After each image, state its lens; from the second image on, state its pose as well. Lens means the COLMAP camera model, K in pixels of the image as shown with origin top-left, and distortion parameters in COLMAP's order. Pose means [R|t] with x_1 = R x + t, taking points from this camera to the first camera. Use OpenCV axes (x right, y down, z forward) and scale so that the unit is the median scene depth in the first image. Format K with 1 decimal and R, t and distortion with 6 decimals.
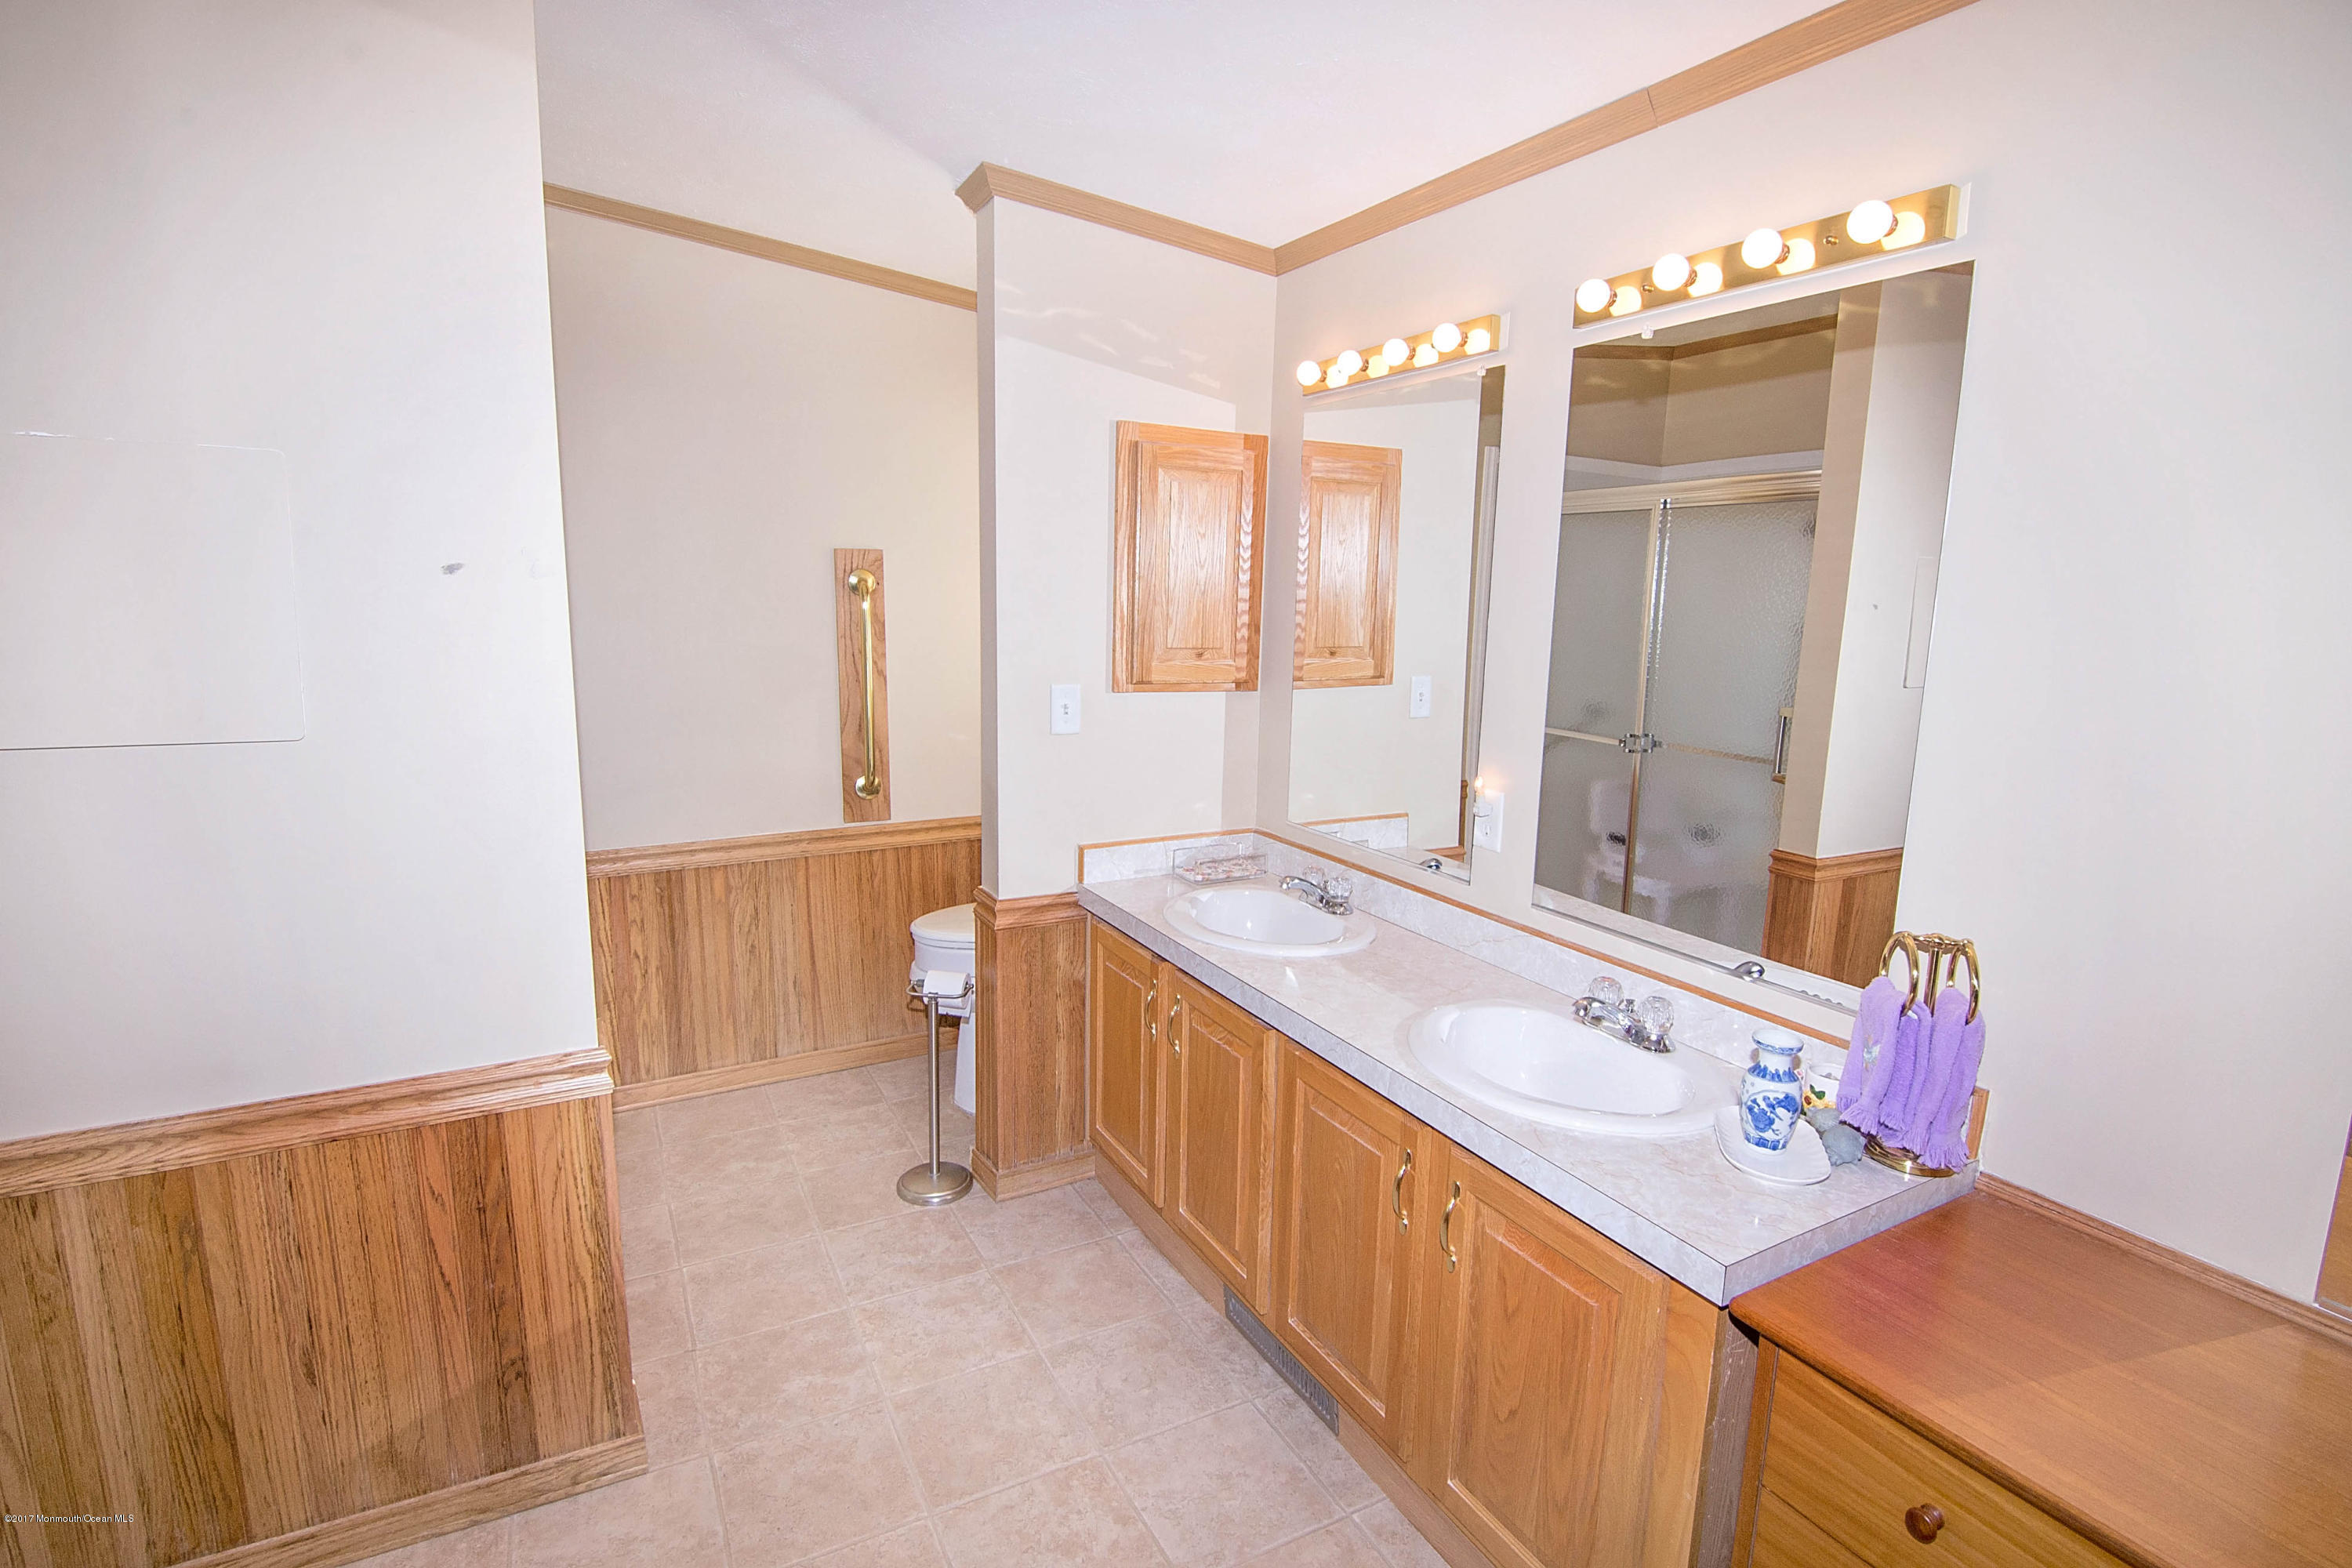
lens RADIAL K [[1135.1, 0, 1171.8], [0, 1135.1, 781.4], [0, 0, 1]] dist [-0.011464, -0.006789]
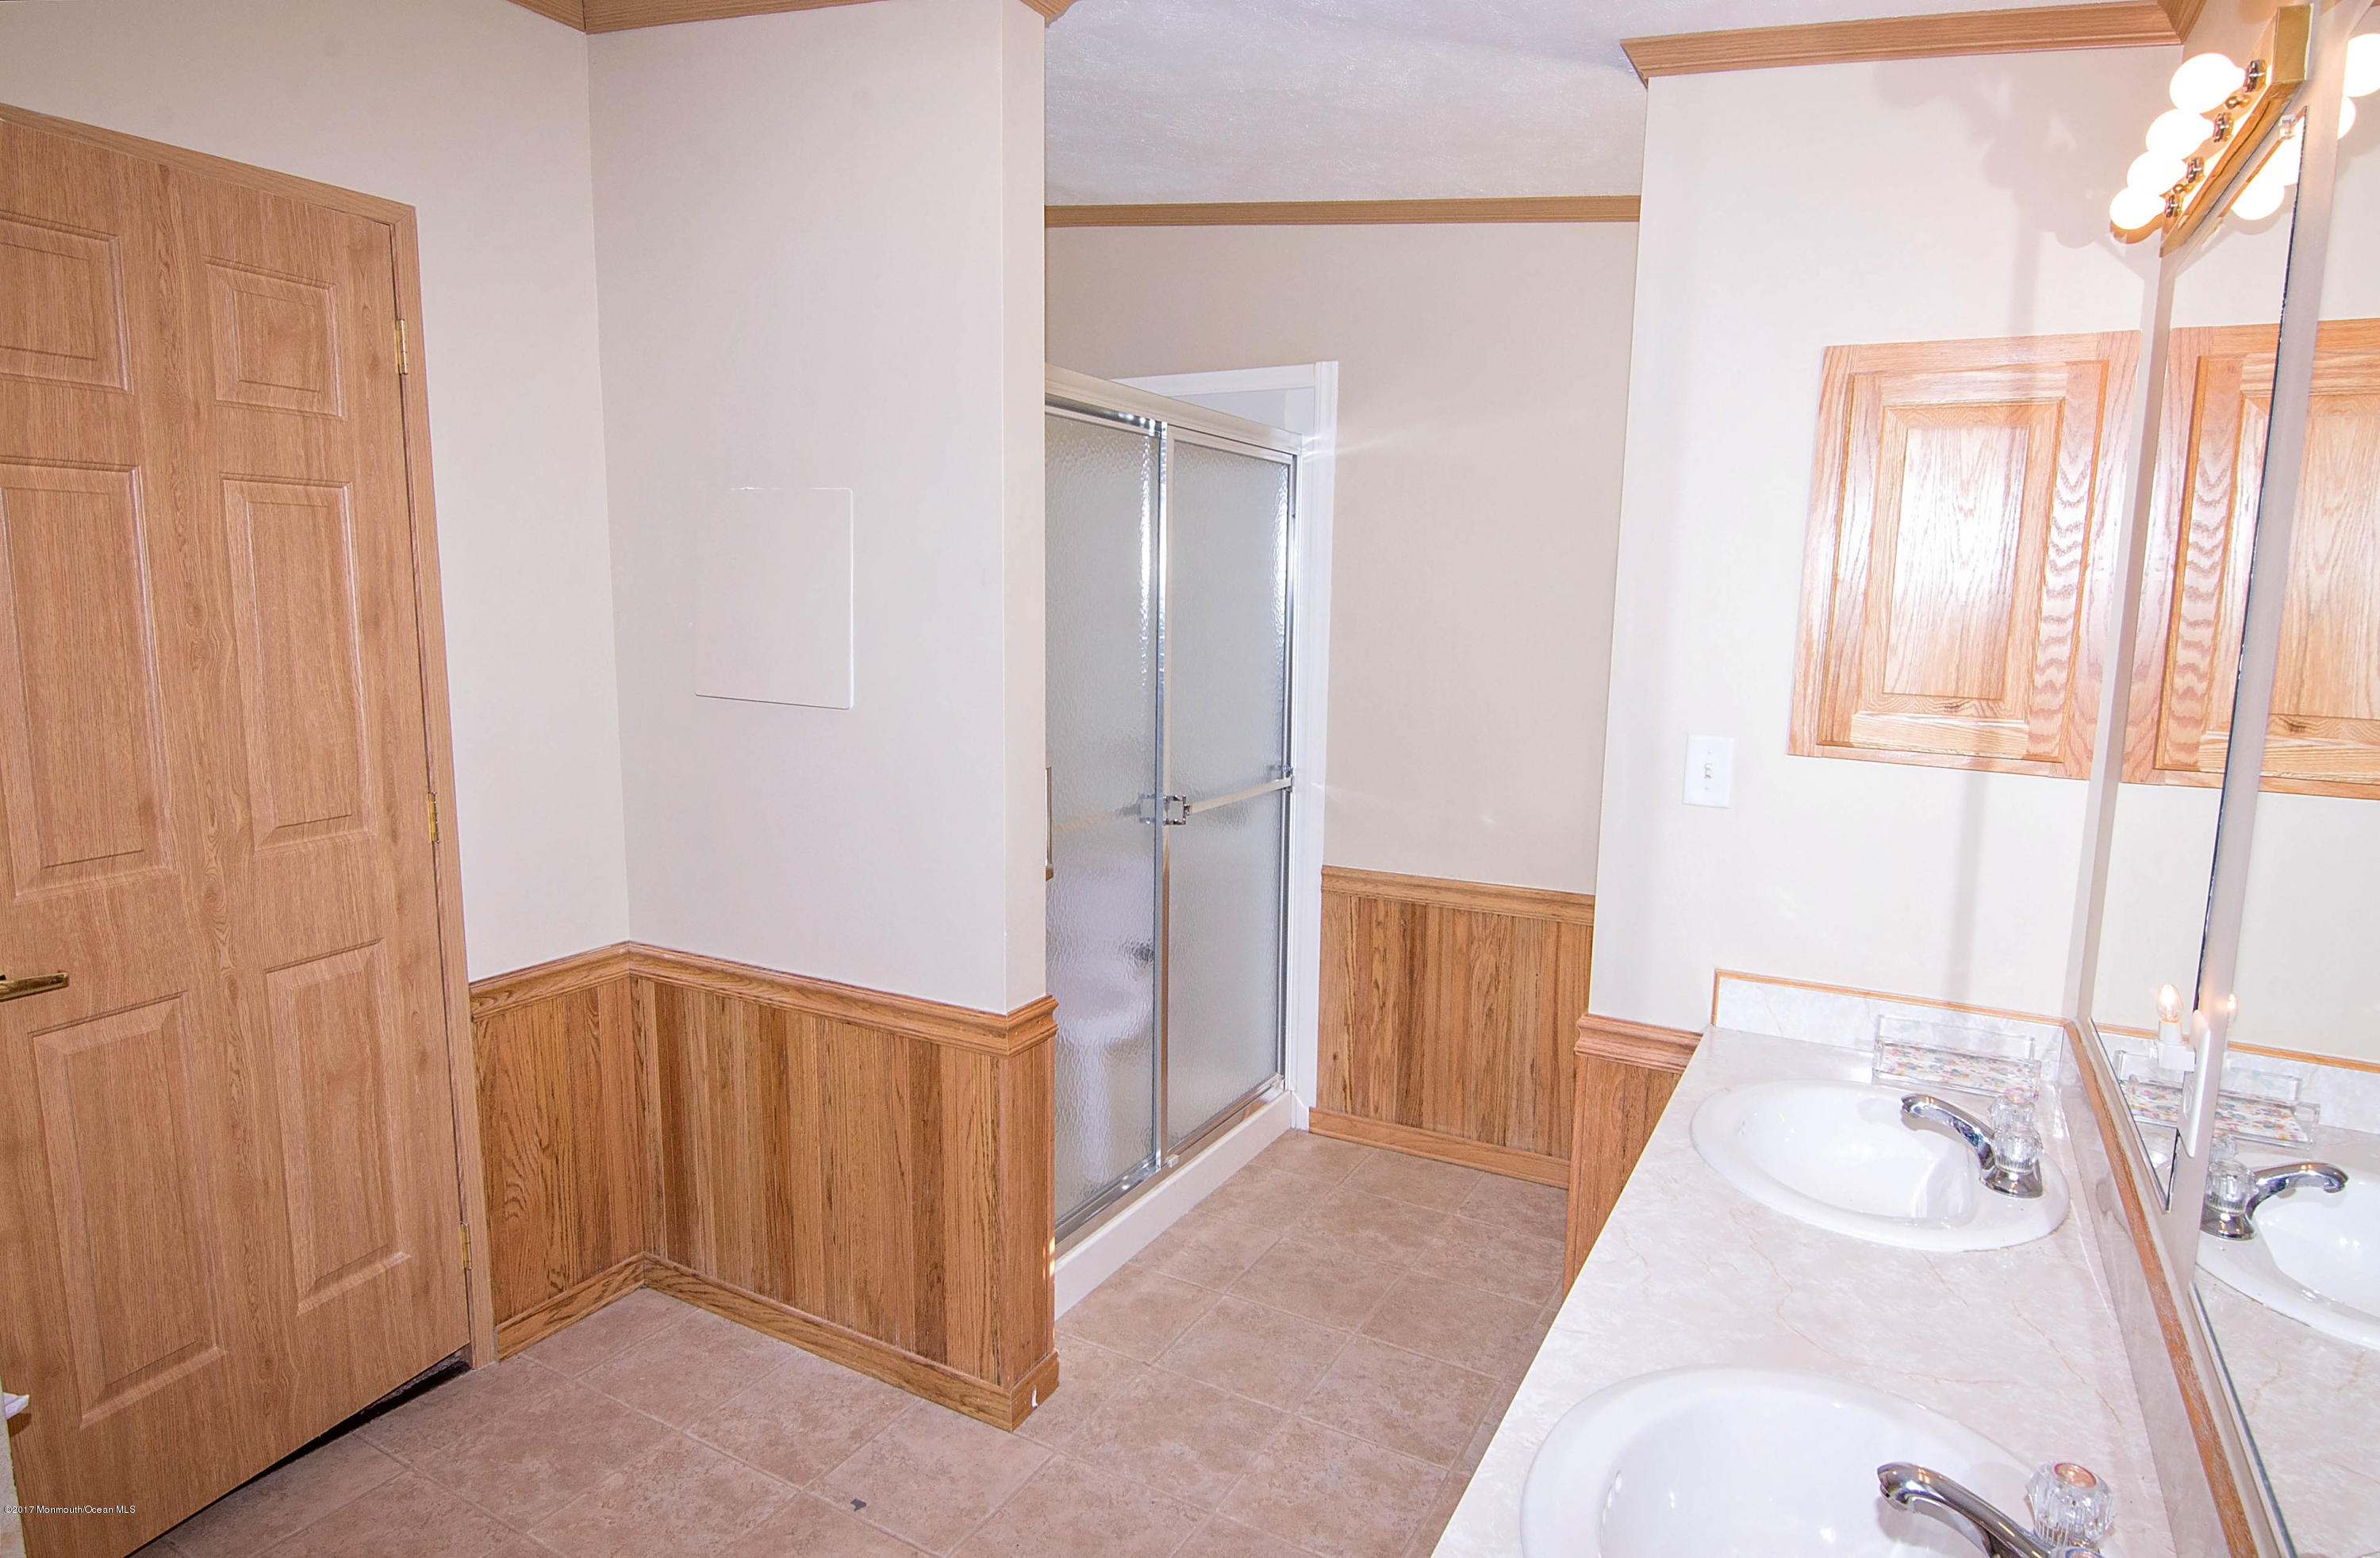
lens RADIAL K [[1313.3, 0, 1191.0], [0, 1313.3, 777.1], [0, 0, 1]] dist [-0.019757, -0.000176]
pose [[0.532760, 0.109729, -0.839123, 0.355518], [-0.148082, 0.988347, 0.035225, -0.034981], [0.833210, 0.105493, 0.542801, 0.254918]]
